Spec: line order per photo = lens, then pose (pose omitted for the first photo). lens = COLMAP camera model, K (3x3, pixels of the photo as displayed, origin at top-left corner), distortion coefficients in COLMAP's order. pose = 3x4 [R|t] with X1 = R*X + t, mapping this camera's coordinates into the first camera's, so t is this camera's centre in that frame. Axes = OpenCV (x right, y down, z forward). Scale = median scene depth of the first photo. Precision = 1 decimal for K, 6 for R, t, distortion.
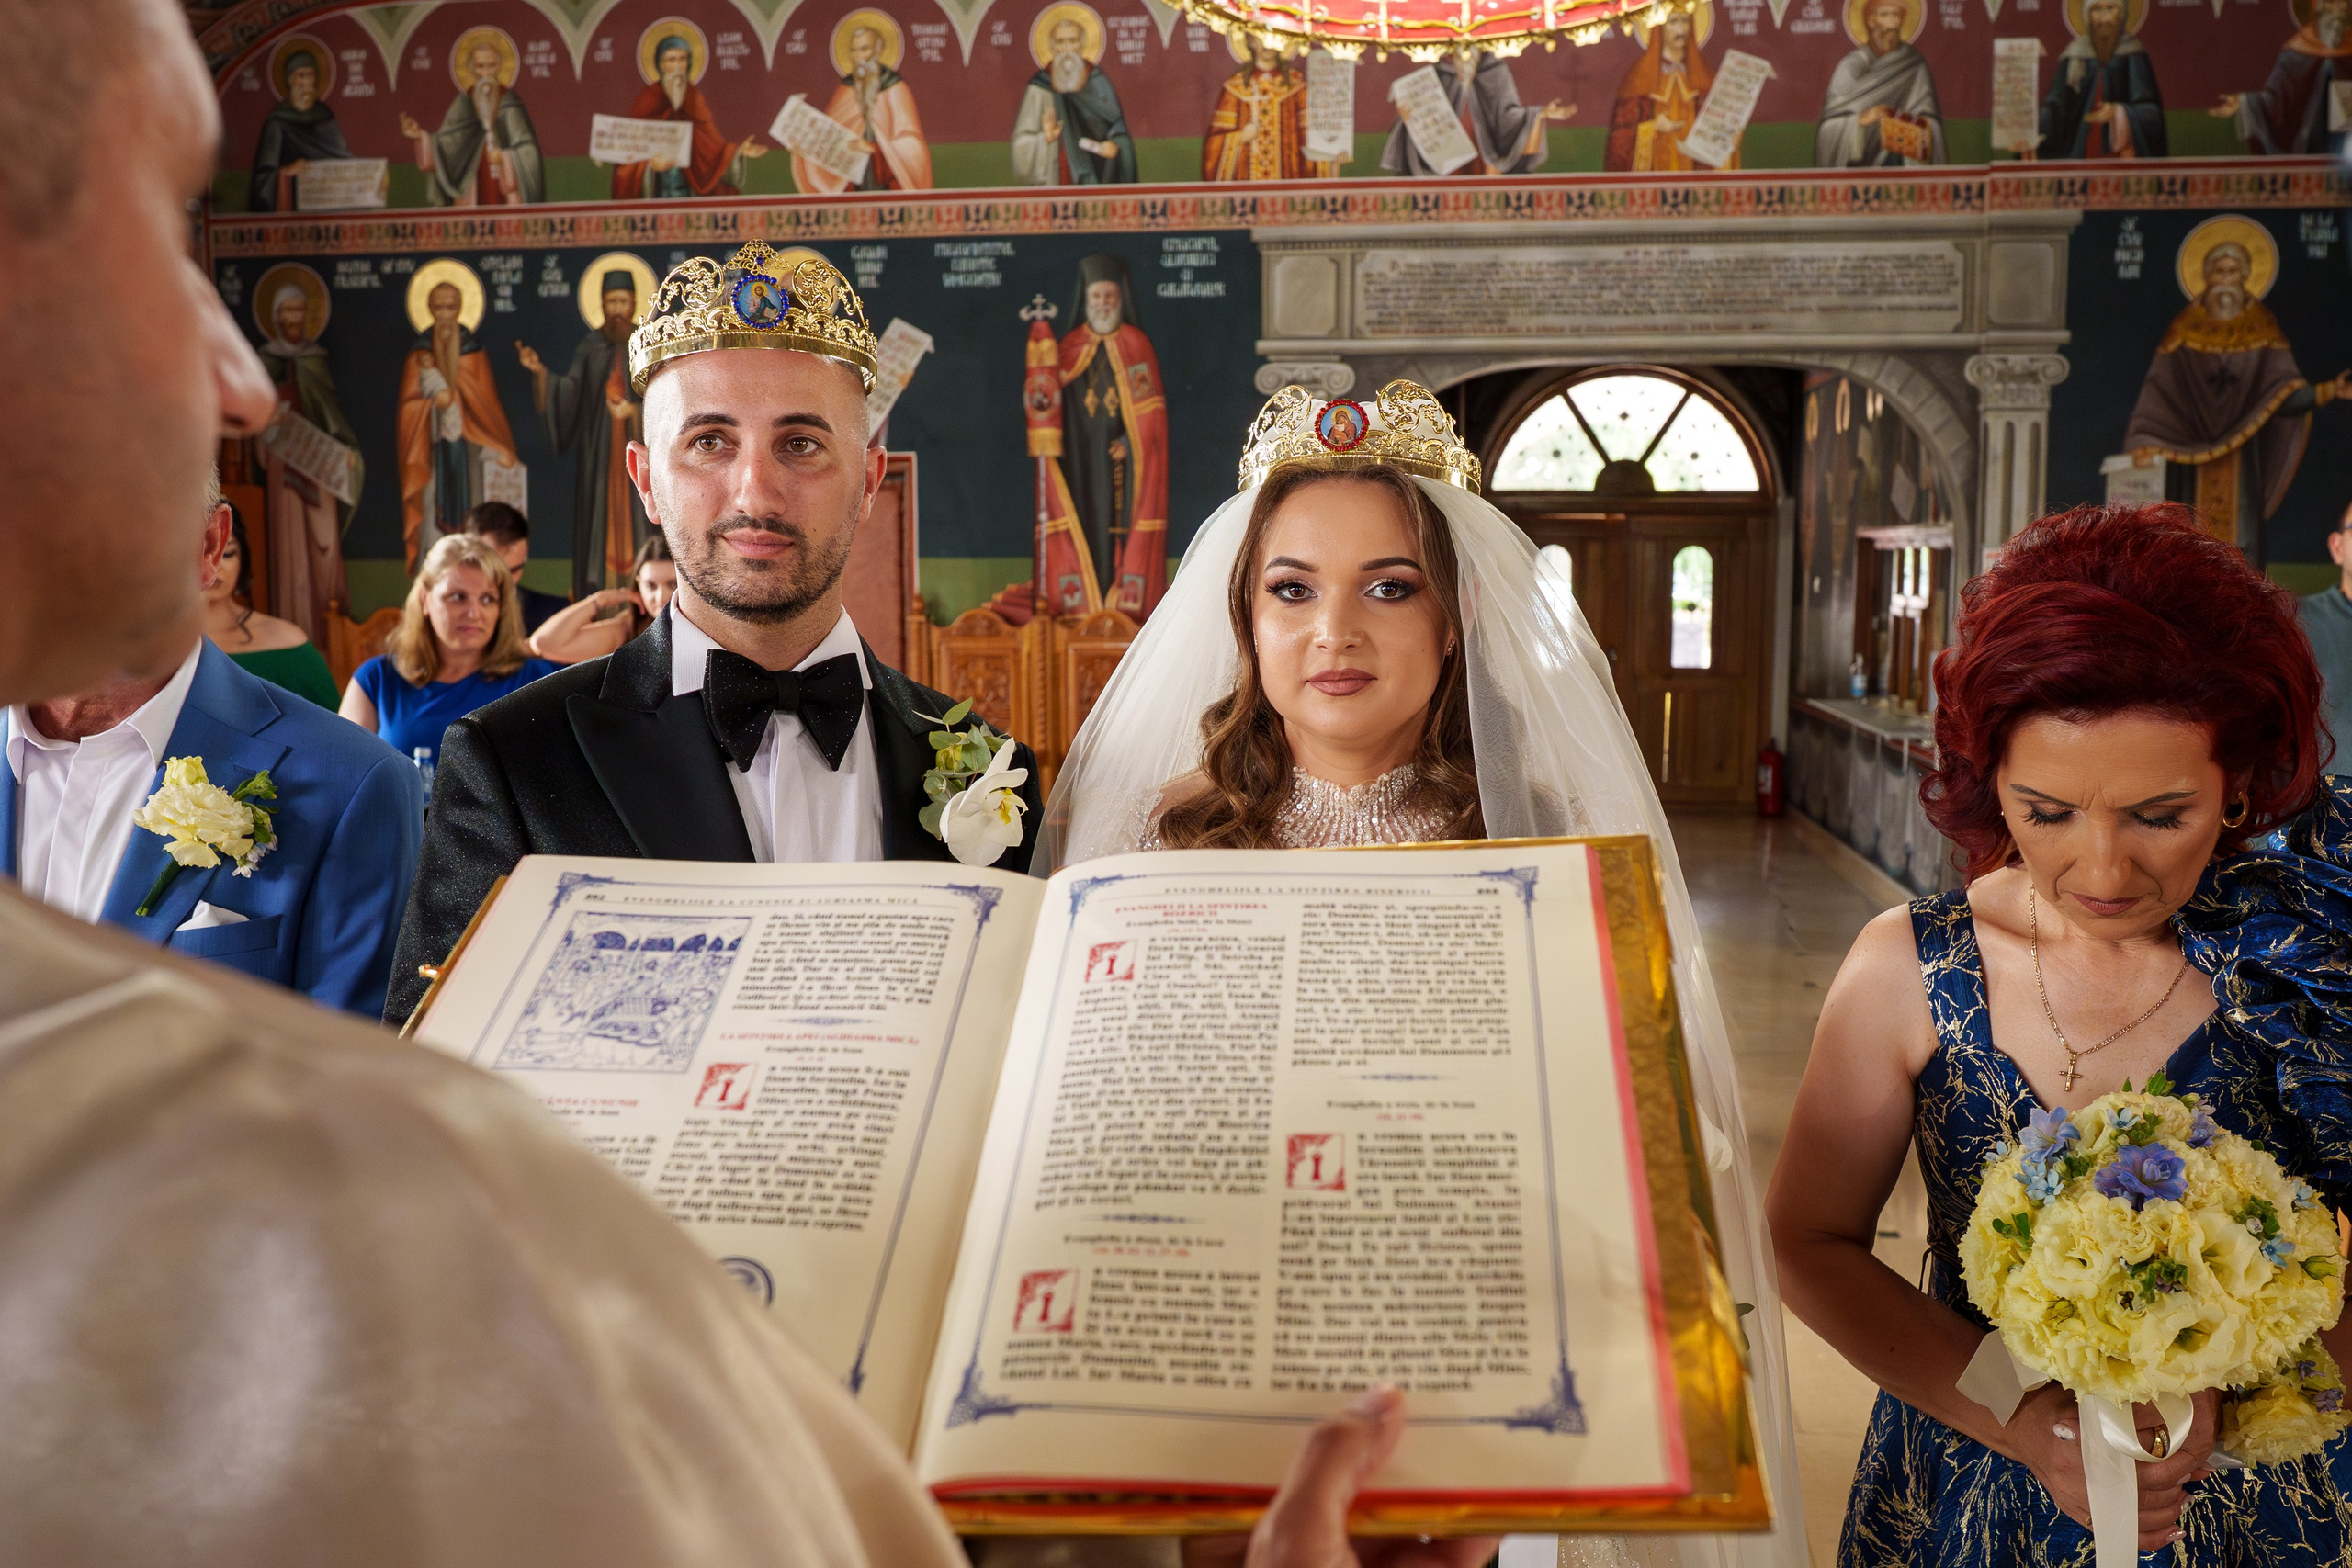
lens RADIAL K [[1934.0, 0, 1185.5], [0, 1934.0, 773.1], [0, 0, 1]] dist [-0.000121, 0.012430]
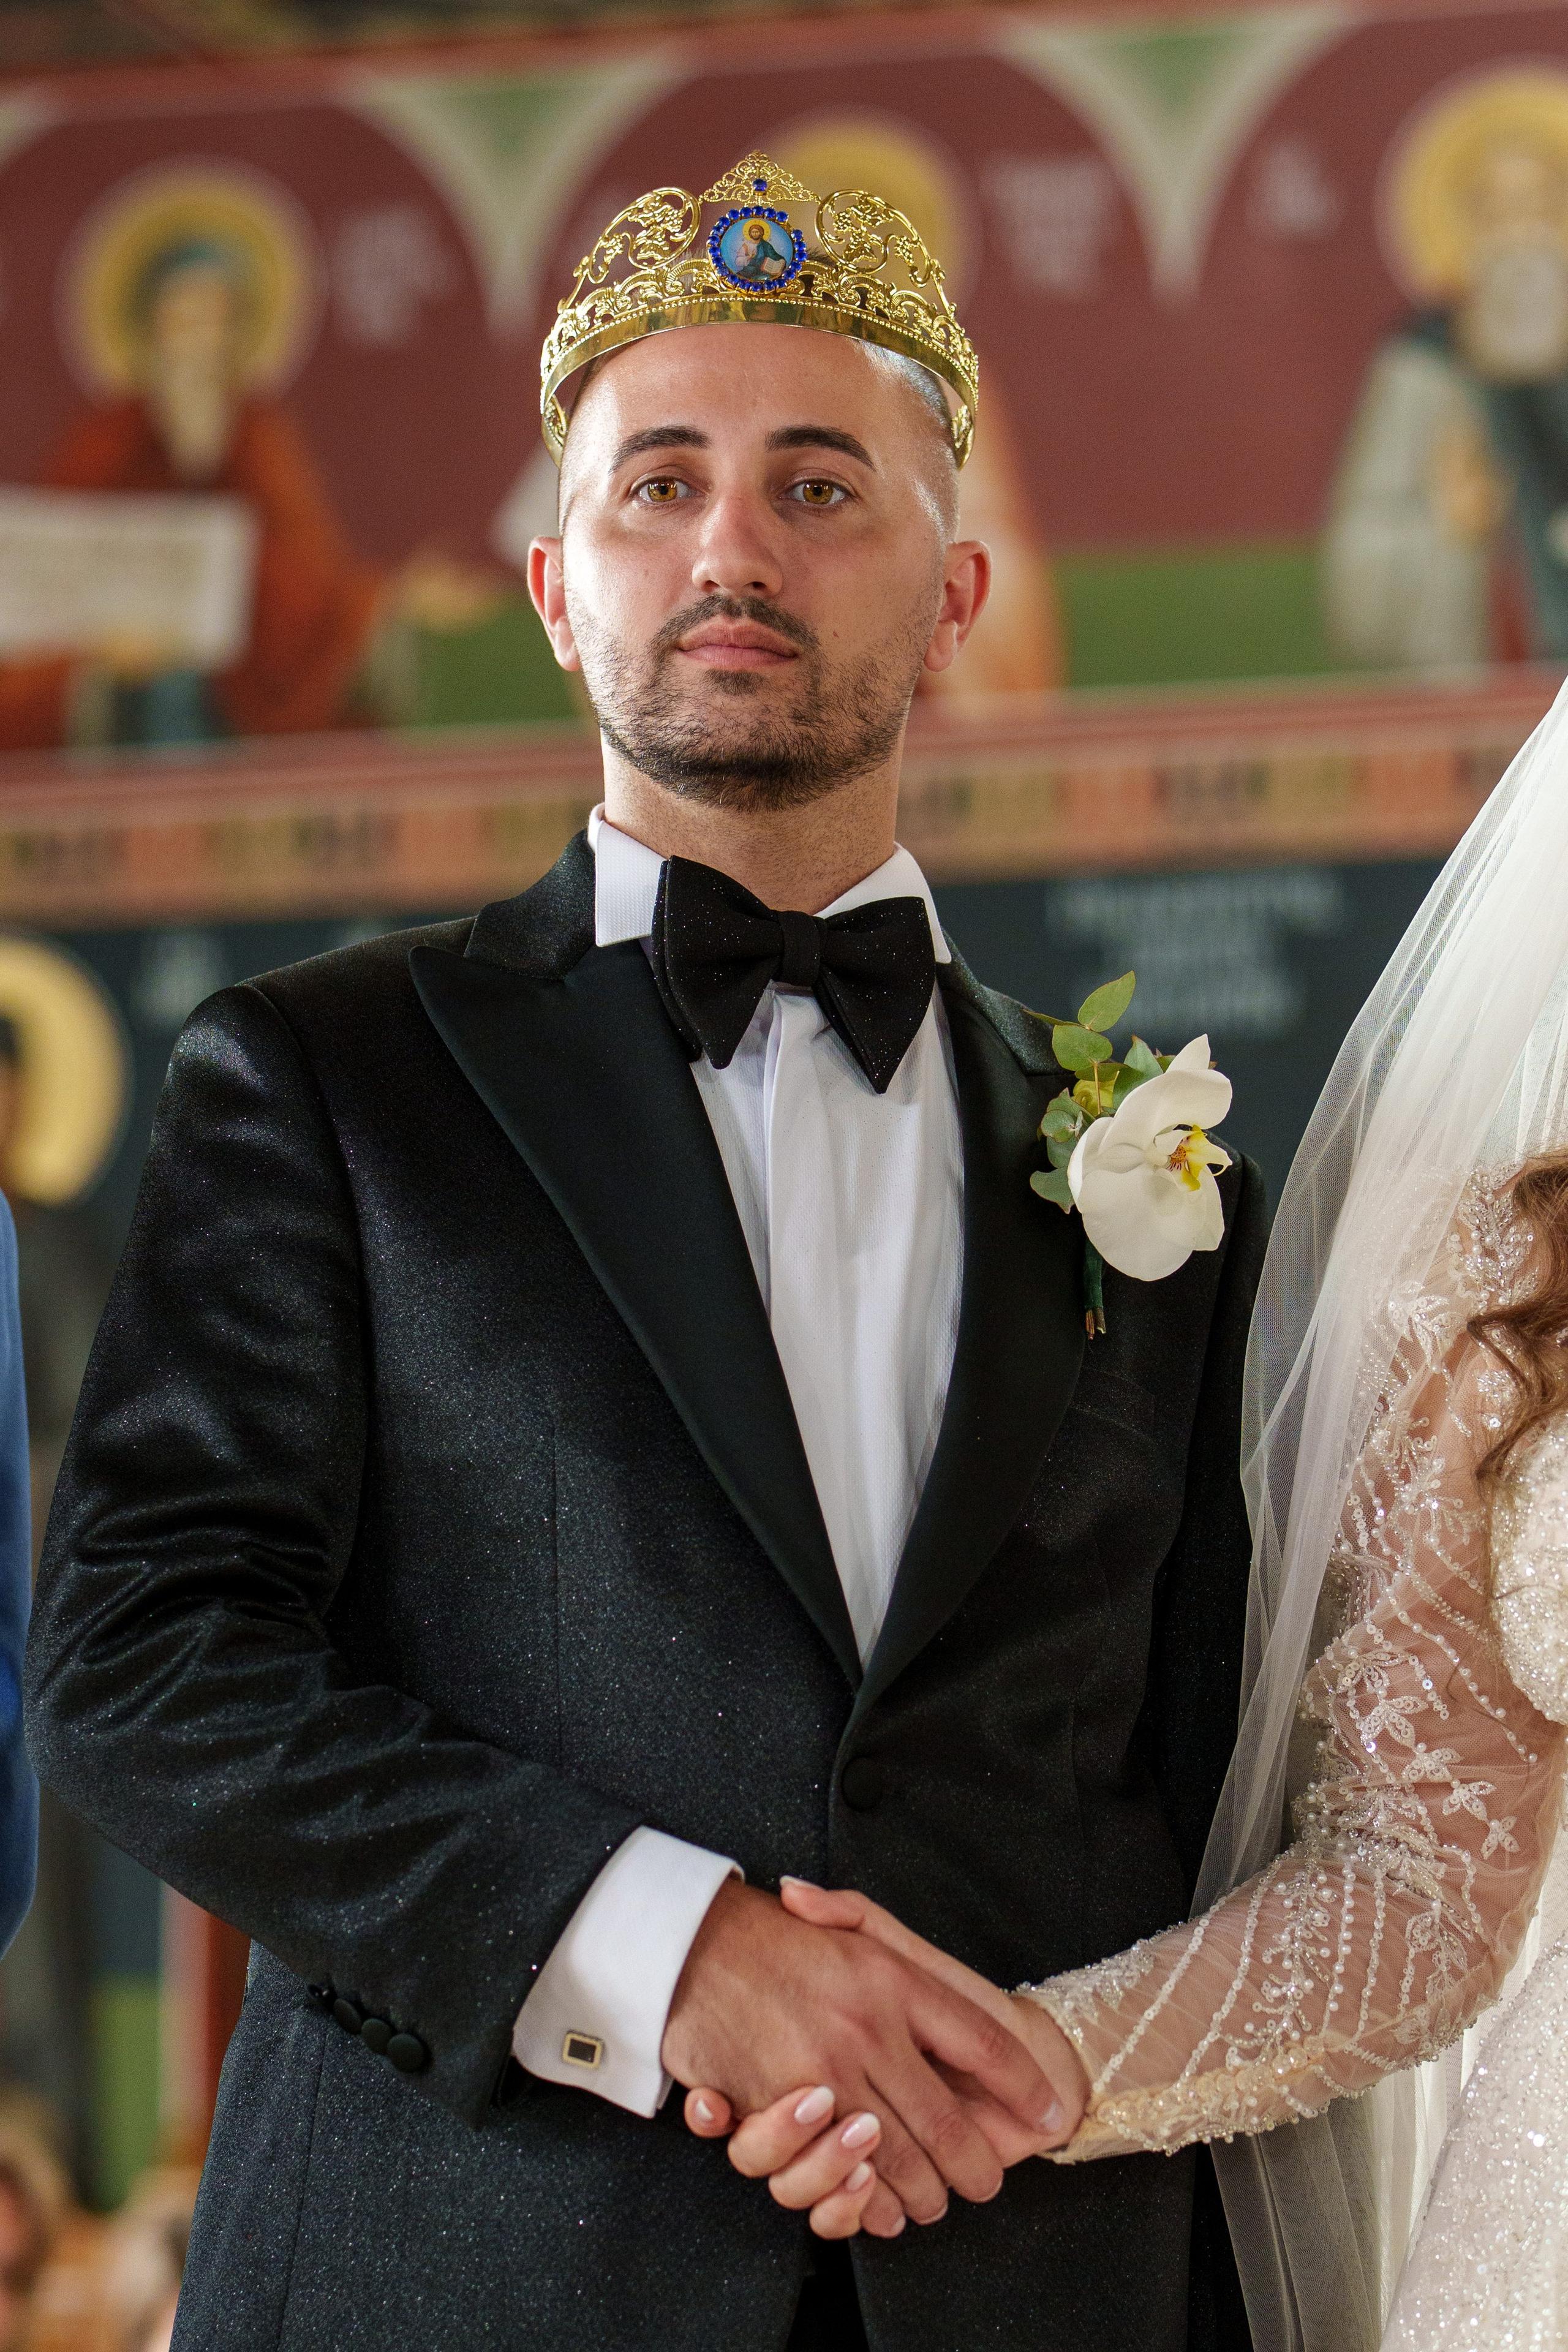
lens RADIAL K [[8491.3, 0, 777.7], [0, 8491.3, 1178.0], [0, 0, 1]] dist [0.227095, -0.678275]
pose [[0.987685, -0.013372, -0.155882, 0.027002], [-0.028431, 0.964411, -0.262873, 0.105049], [0.153849, 0.264068, 0.952155, -0.204087]]
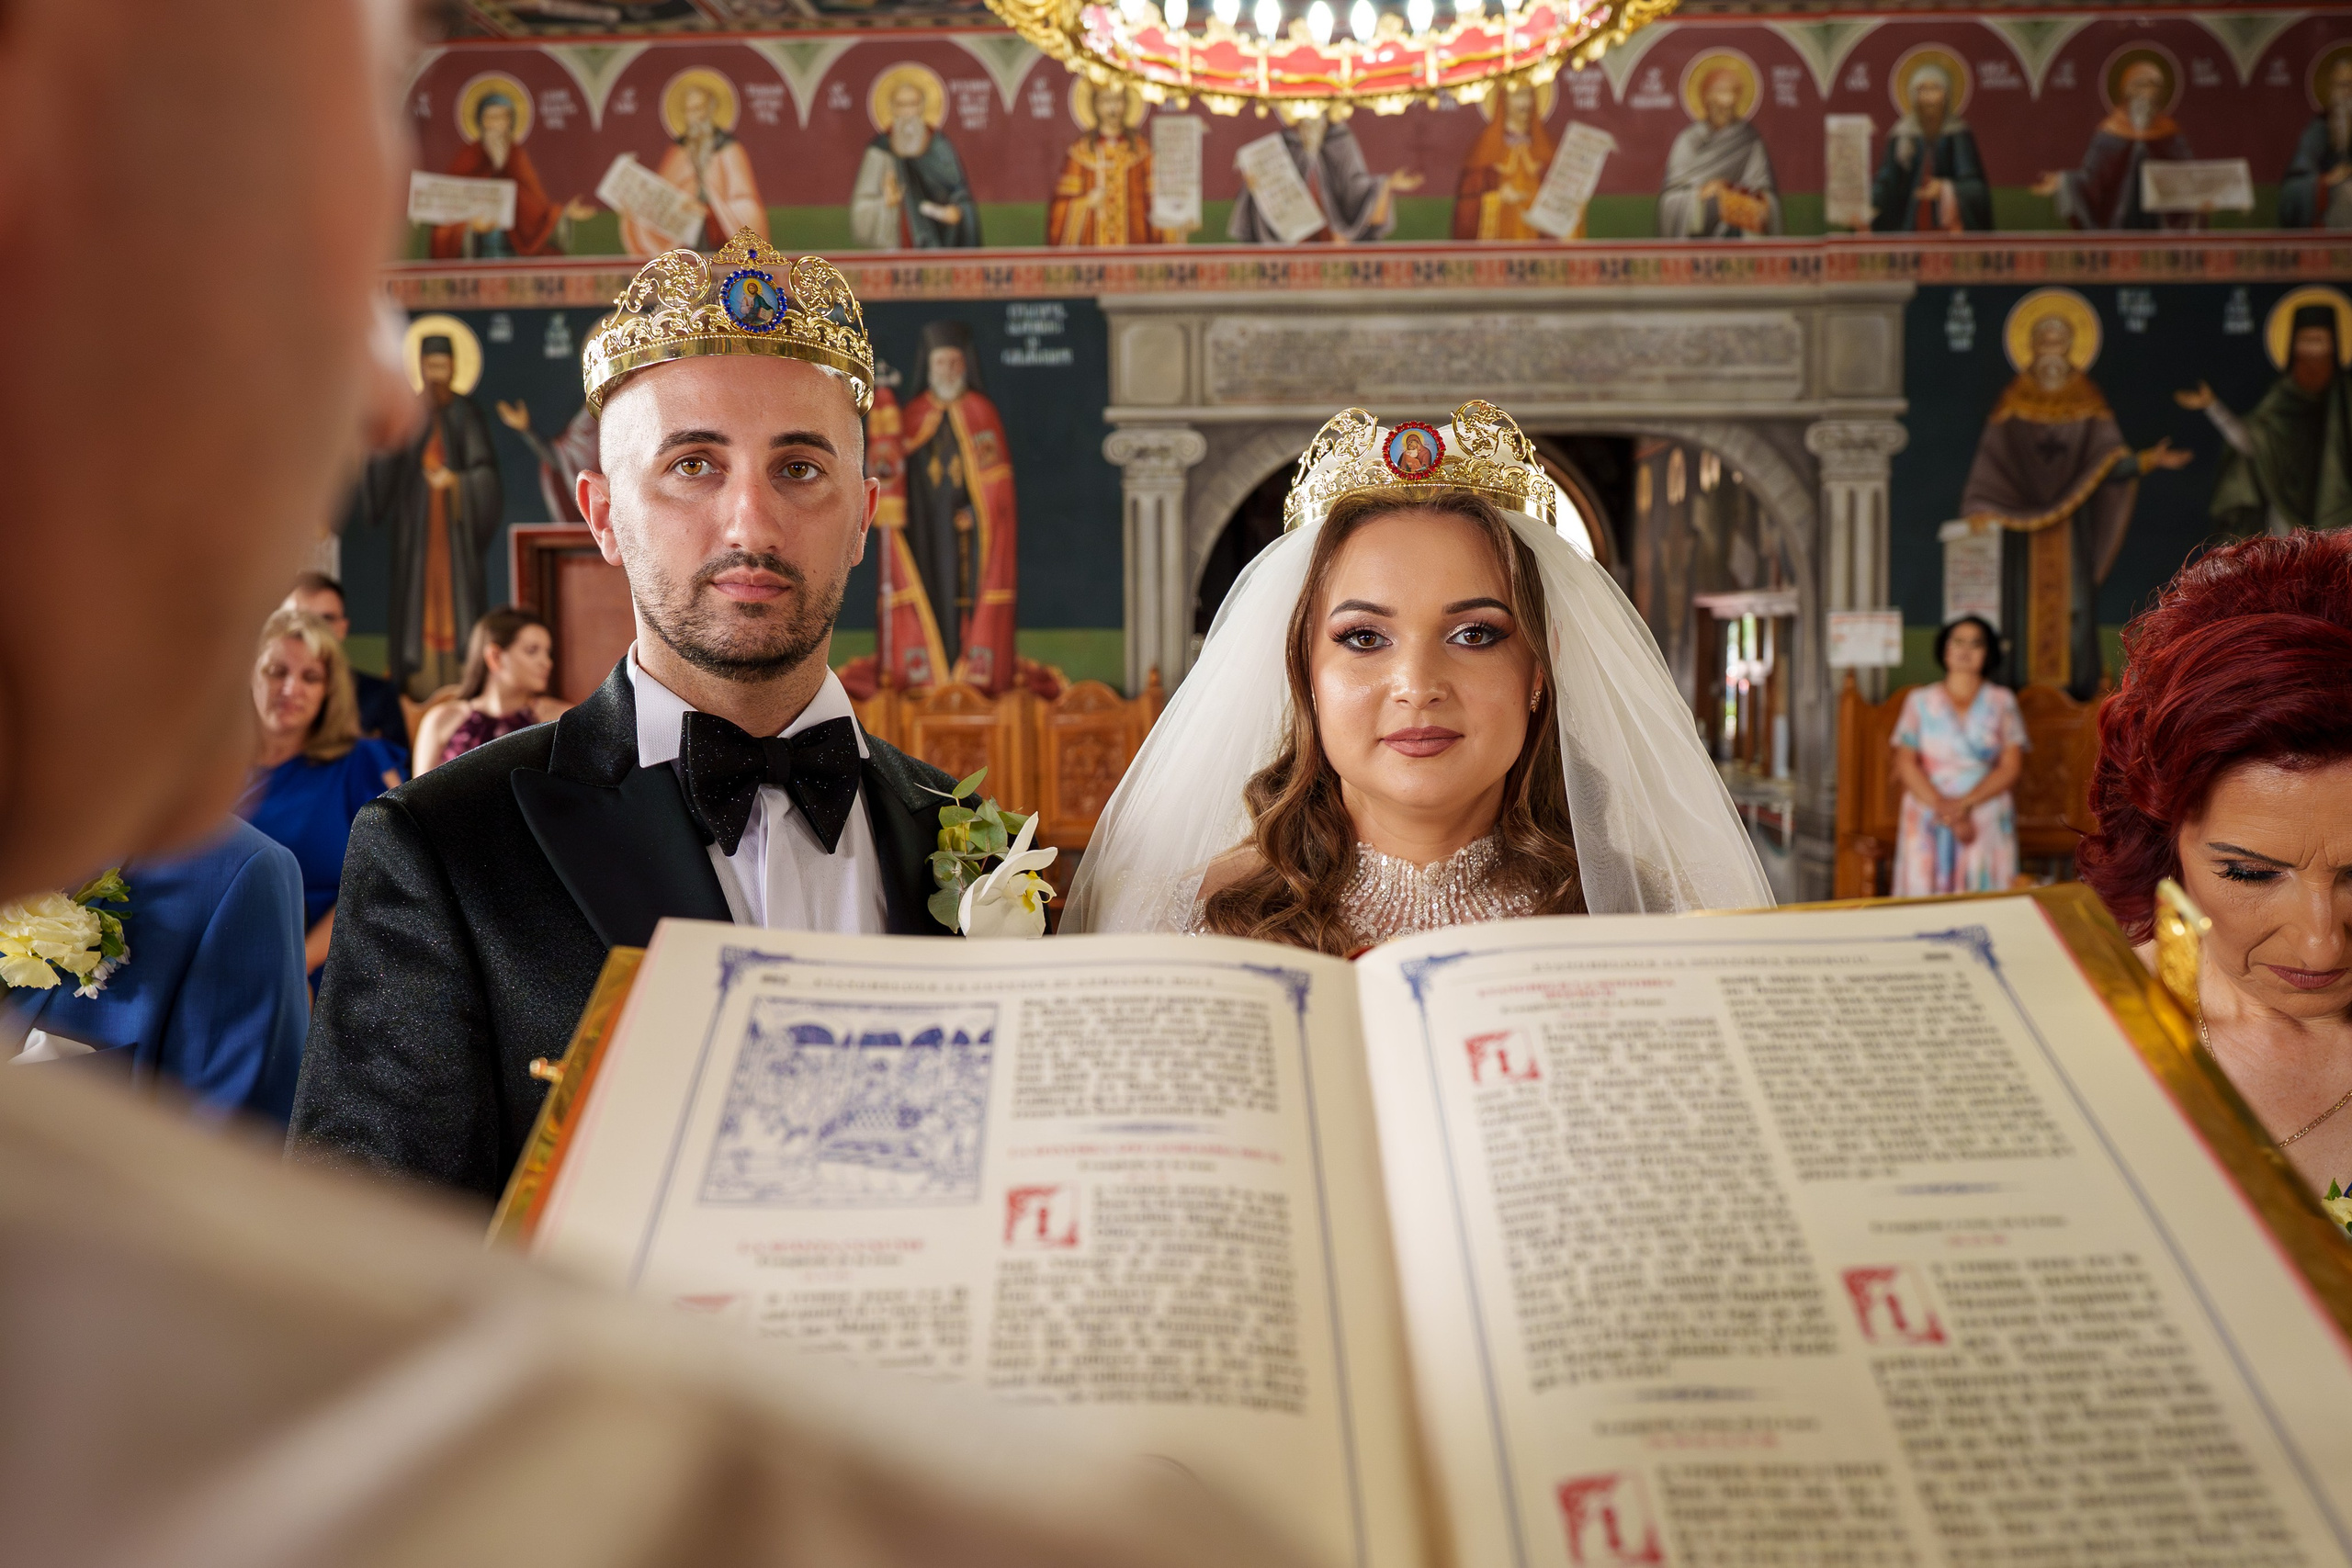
lens RADIAL K [[1949.1, 0, 1175.5], [0, 1949.1, 771.2], [0, 0, 1]] dist [0.001635, 0.003345]
pose [[0.996244, -0.013846, 0.085476, -0.015576], [0.017252, 0.999081, -0.039231, -0.000284], [-0.084855, 0.040558, 0.995568, 0.020300]]
